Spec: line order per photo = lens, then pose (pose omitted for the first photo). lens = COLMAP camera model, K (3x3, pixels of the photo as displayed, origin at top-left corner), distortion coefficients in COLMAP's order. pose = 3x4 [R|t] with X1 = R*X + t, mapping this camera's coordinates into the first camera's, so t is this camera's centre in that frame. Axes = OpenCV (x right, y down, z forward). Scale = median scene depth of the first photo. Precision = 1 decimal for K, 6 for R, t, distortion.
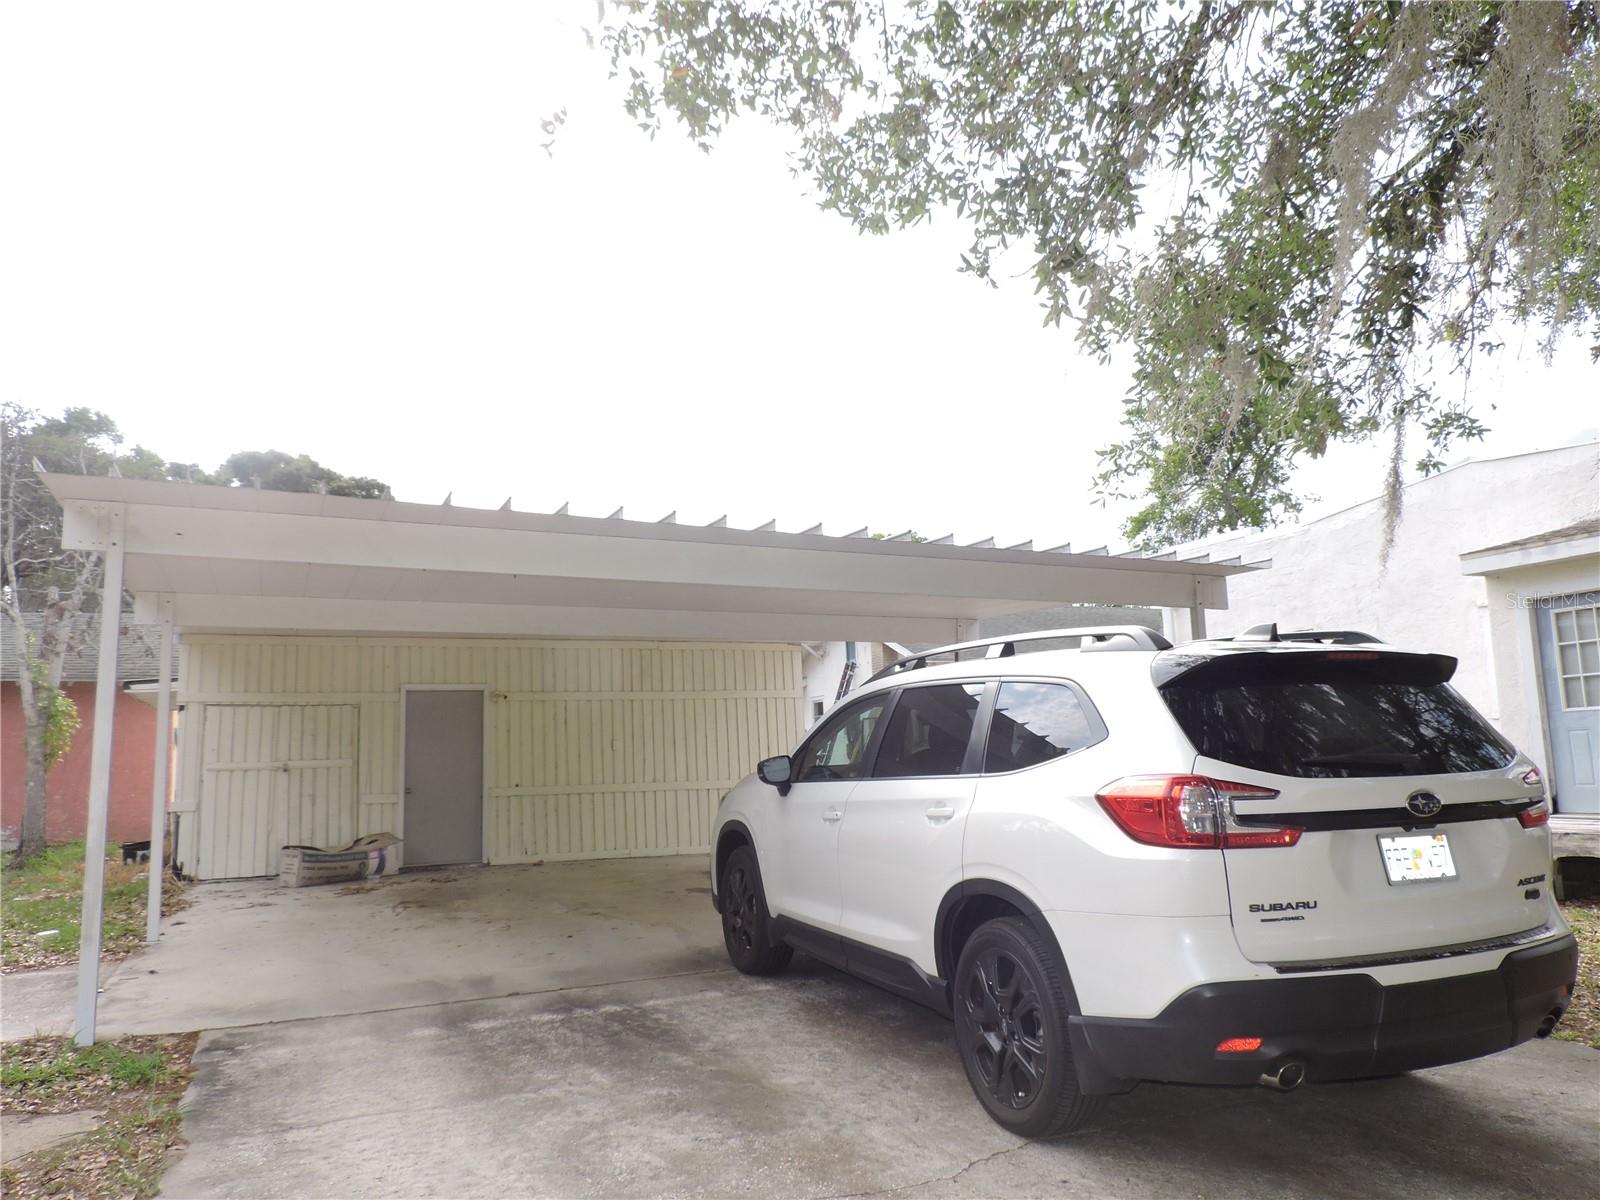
lens RADIAL K [[1147.6, 0, 805.2], [0, 1147.6, 604.6], [0, 0, 1]] dist [-0.026347, 0.007891]
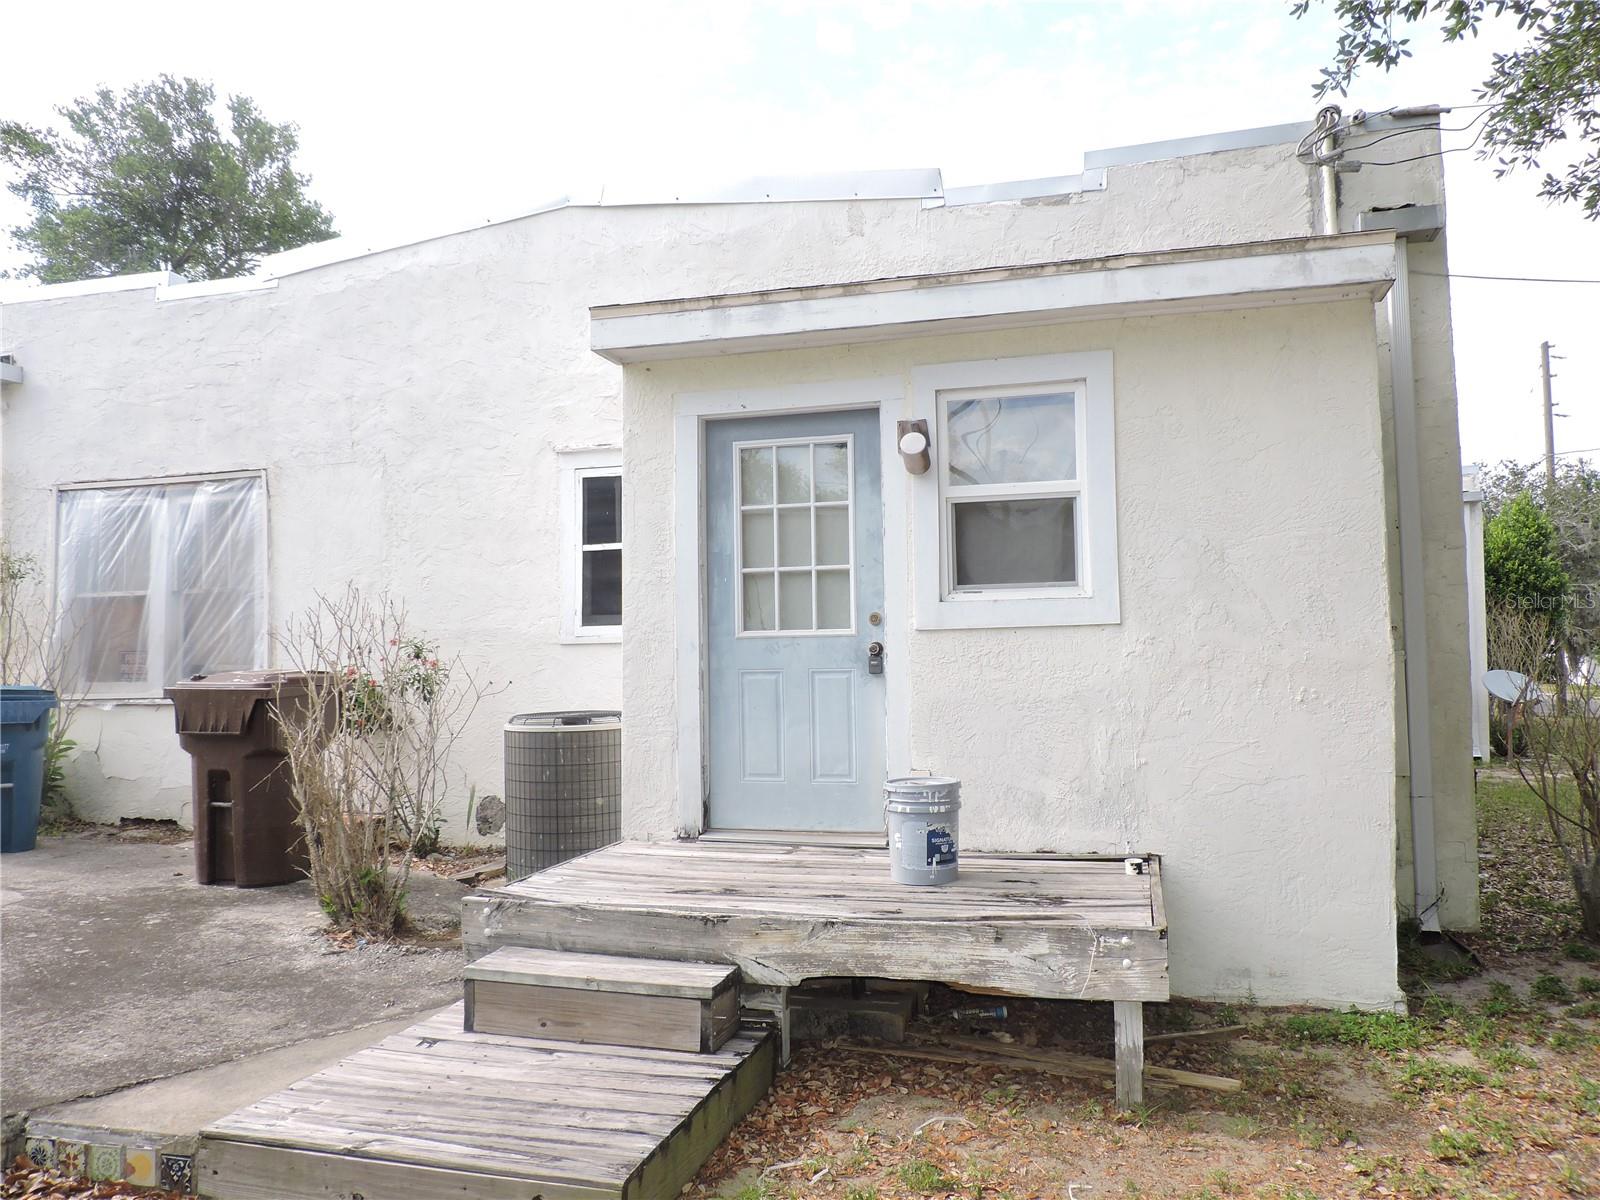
lens RADIAL K [[1147.6, 0, 803.3], [0, 1147.6, 606.6], [0, 0, 1]] dist [-0.026347, 0.007891]
pose [[0.647012, 0.055374, 0.760467, 0.280073], [-0.113227, 0.993279, 0.024009, 0.063033], [-0.754026, -0.101639, 0.648933, 0.625324]]
